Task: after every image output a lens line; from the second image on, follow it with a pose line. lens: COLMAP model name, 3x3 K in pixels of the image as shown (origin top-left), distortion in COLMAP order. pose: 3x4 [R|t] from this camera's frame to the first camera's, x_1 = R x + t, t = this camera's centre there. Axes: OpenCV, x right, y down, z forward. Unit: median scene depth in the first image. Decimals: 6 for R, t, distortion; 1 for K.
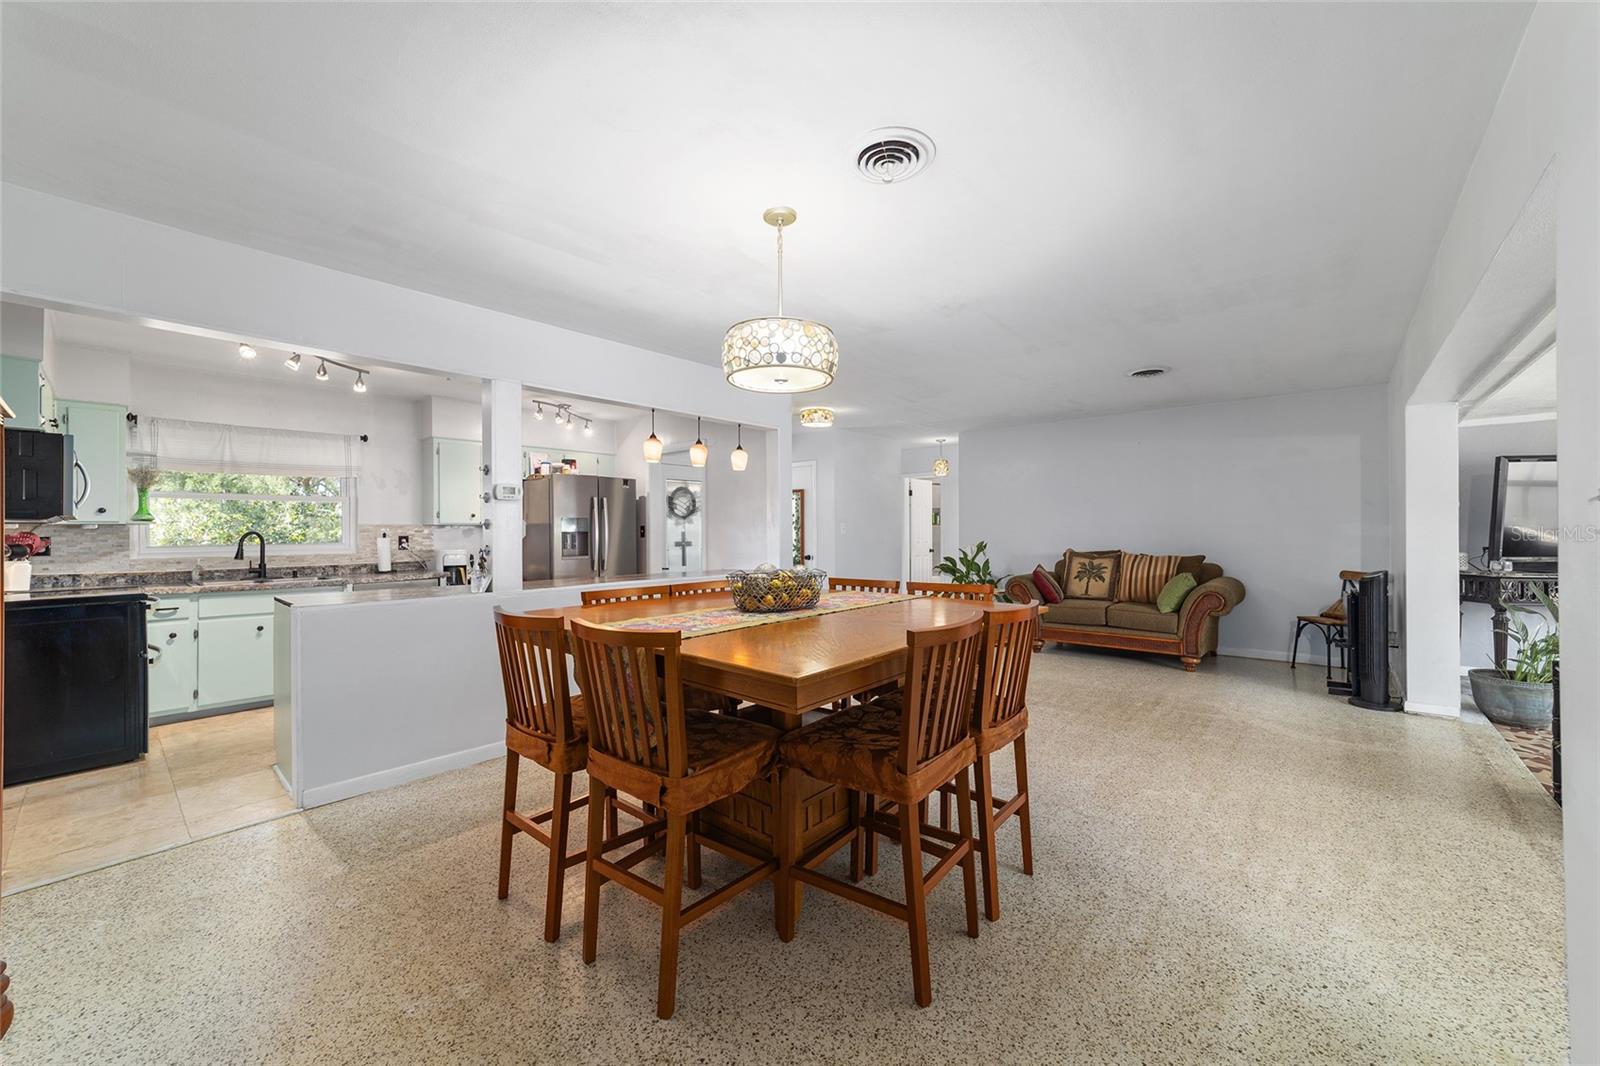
lens RADIAL K [[611.9, 0, 798.7], [0, 611.9, 528.9], [0, 0, 1]] dist [-0.018767, 0.008863]
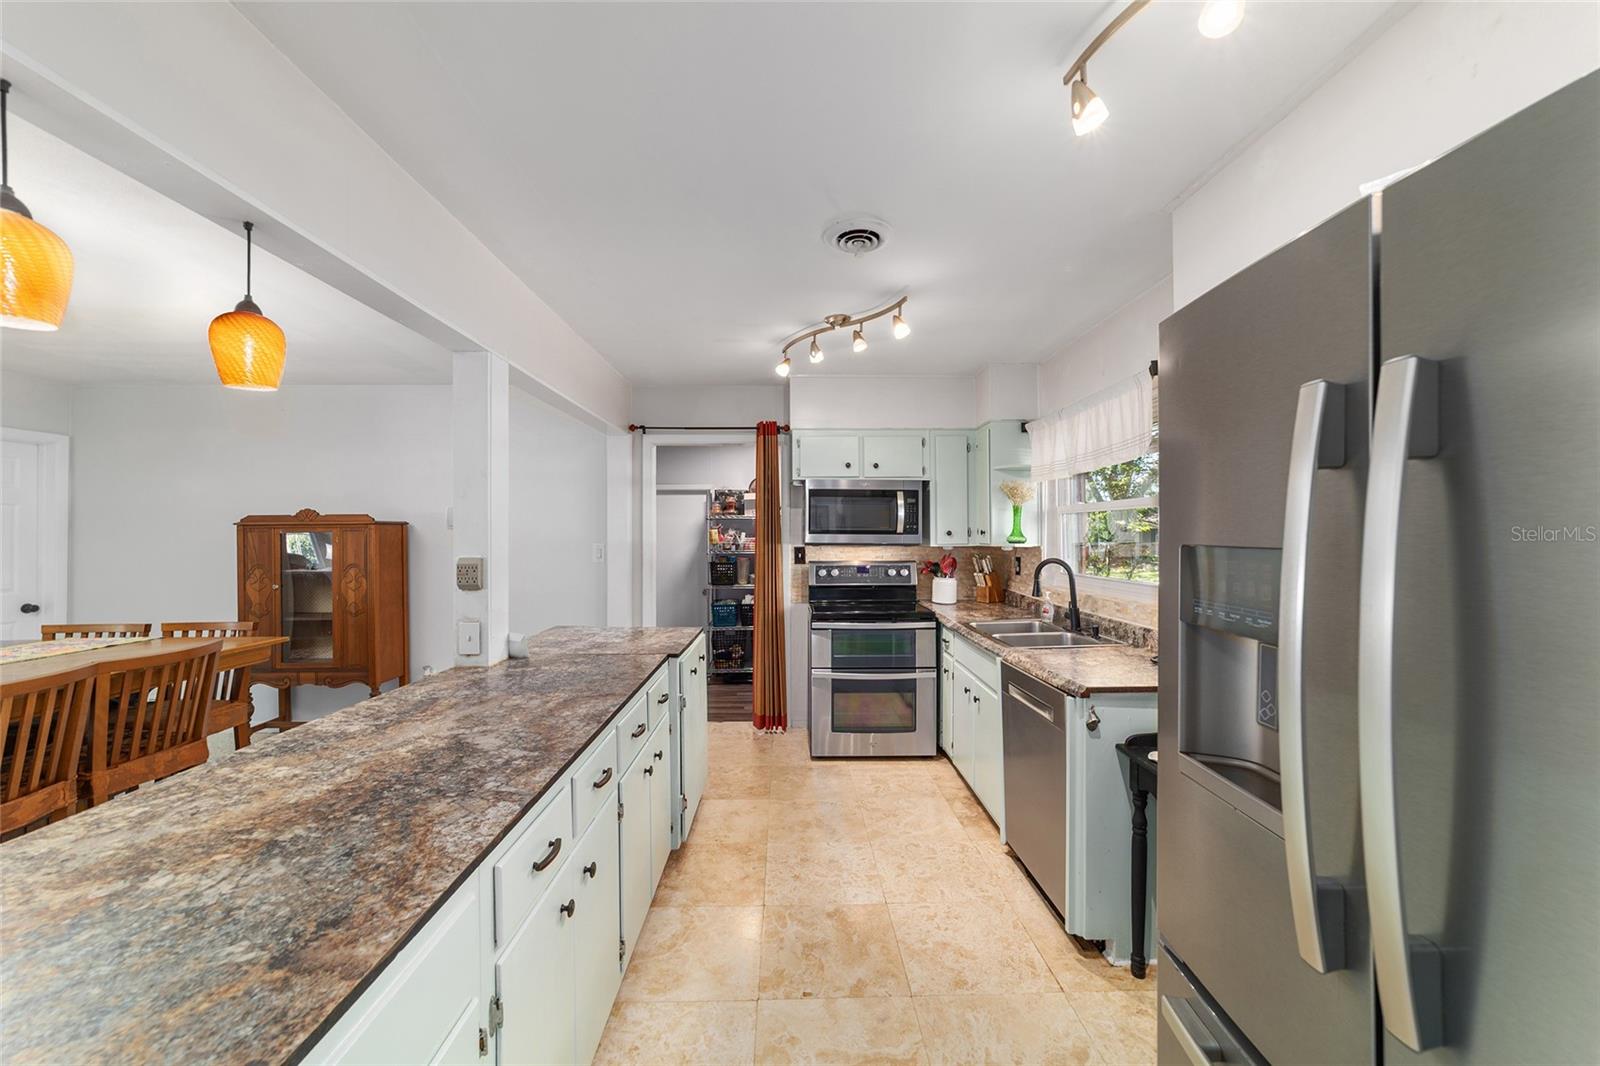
lens RADIAL K [[611.9, 0, 798.7], [0, 611.9, 528.9], [0, 0, 1]] dist [-0.018767, 0.008863]
pose [[-0.736996, 0.006097, -0.675870, -0.209947], [0.014310, 0.999876, -0.006584, -0.027746], [0.675746, -0.014524, -0.736991, 1.272013]]
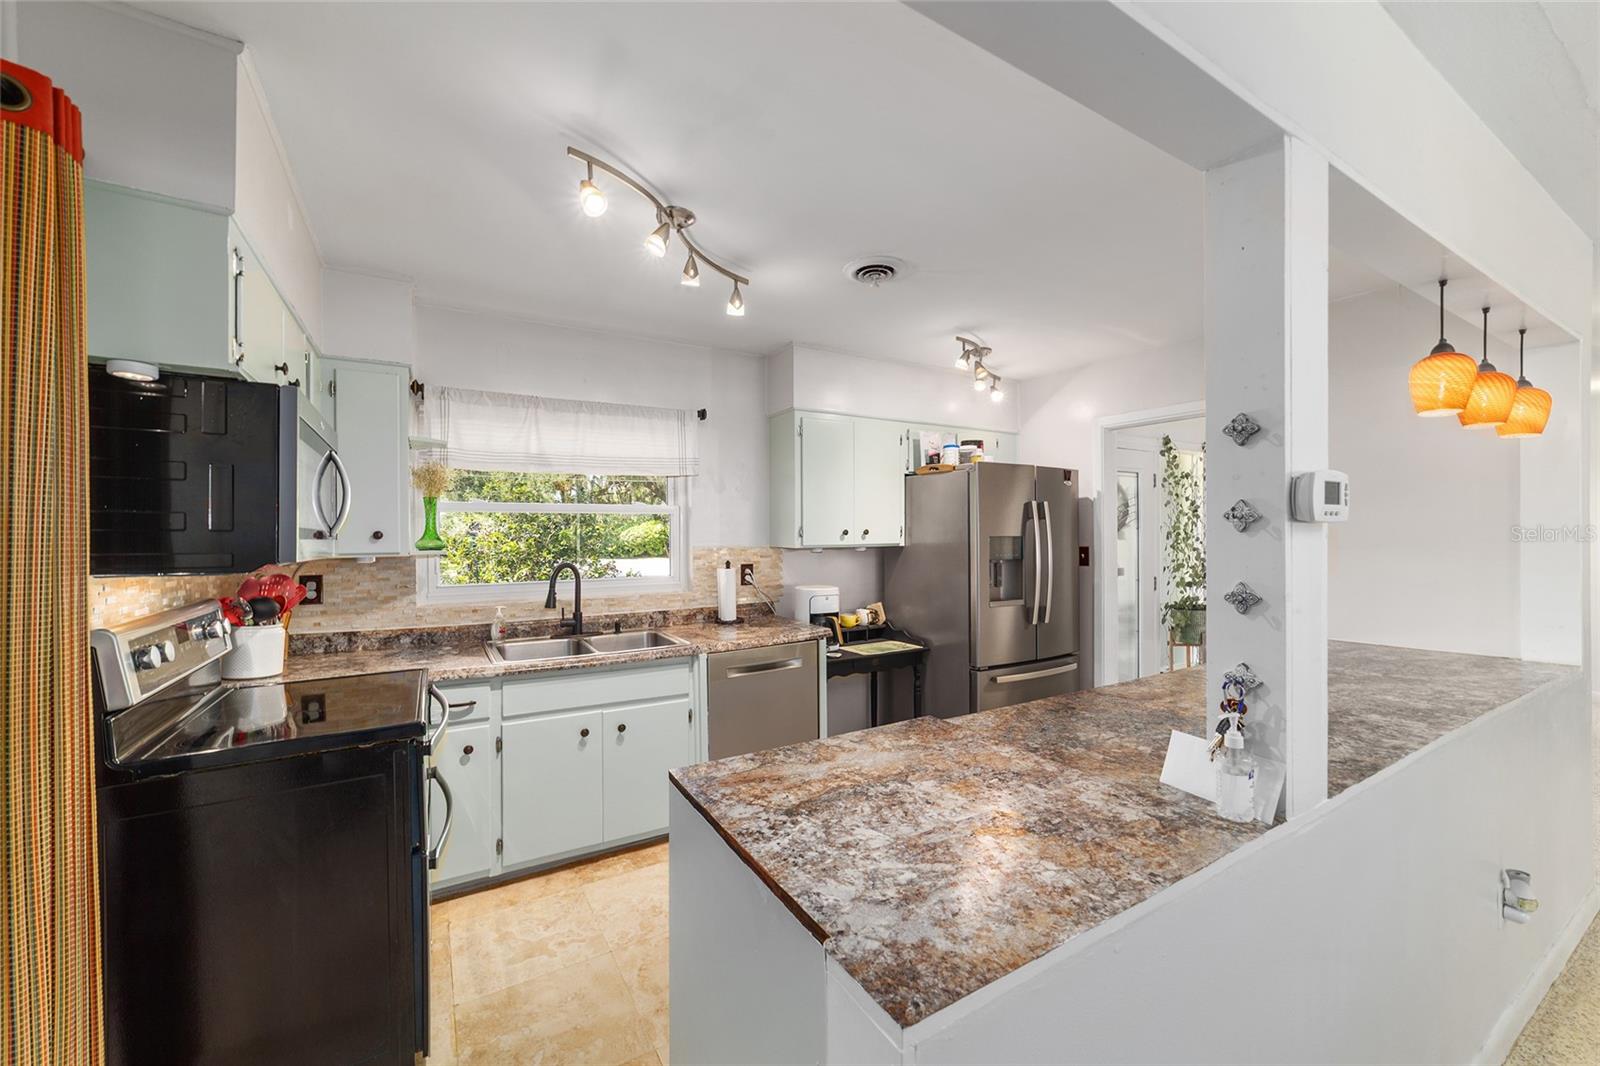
lens RADIAL K [[618.8, 0, 797.1], [0, 618.8, 530.1], [0, 0, 1]] dist [-0.020138, 0.009196]
pose [[0.951900, 0.001235, -0.306407, -0.458019], [0.000077, 0.999991, 0.004269, -0.032119], [0.306410, -0.004087, 0.951891, 0.444754]]
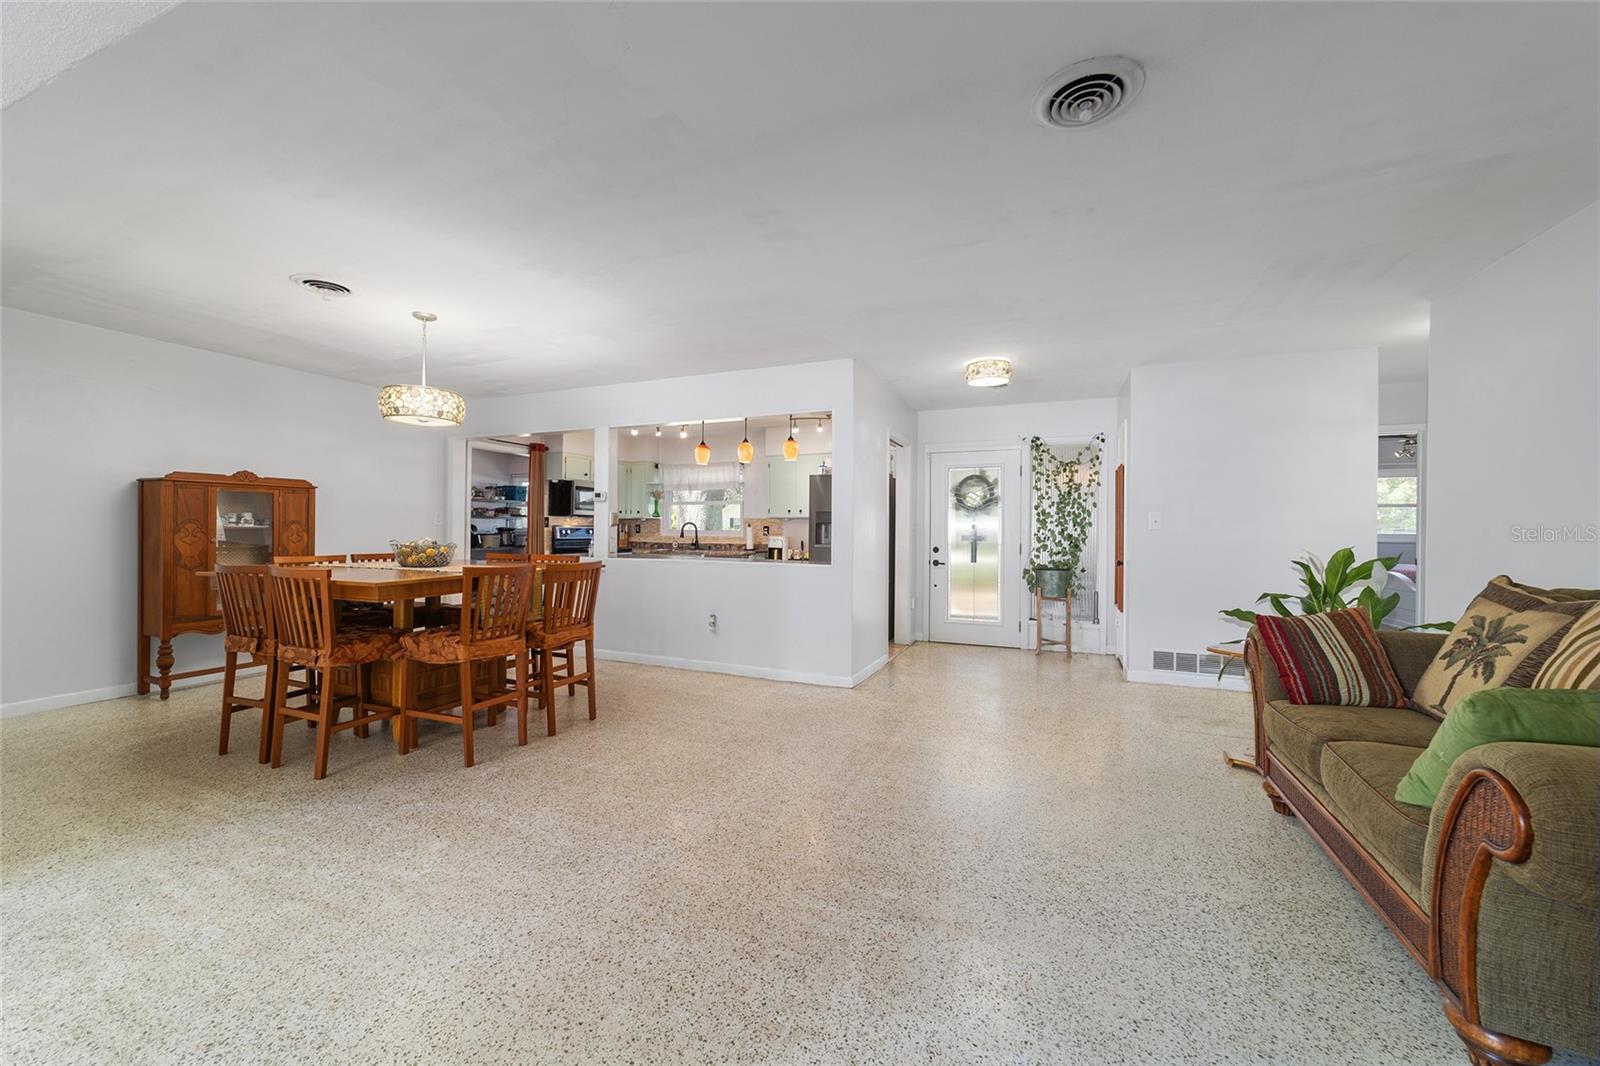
lens RADIAL K [[611.9, 0, 798.7], [0, 611.9, 528.9], [0, 0, 1]] dist [-0.018767, 0.008863]
pose [[0.313148, 0.008603, -0.949665, 0.880104], [-0.005192, 0.999960, 0.007347, 0.008358], [0.949690, 0.002630, 0.313180, 0.716102]]
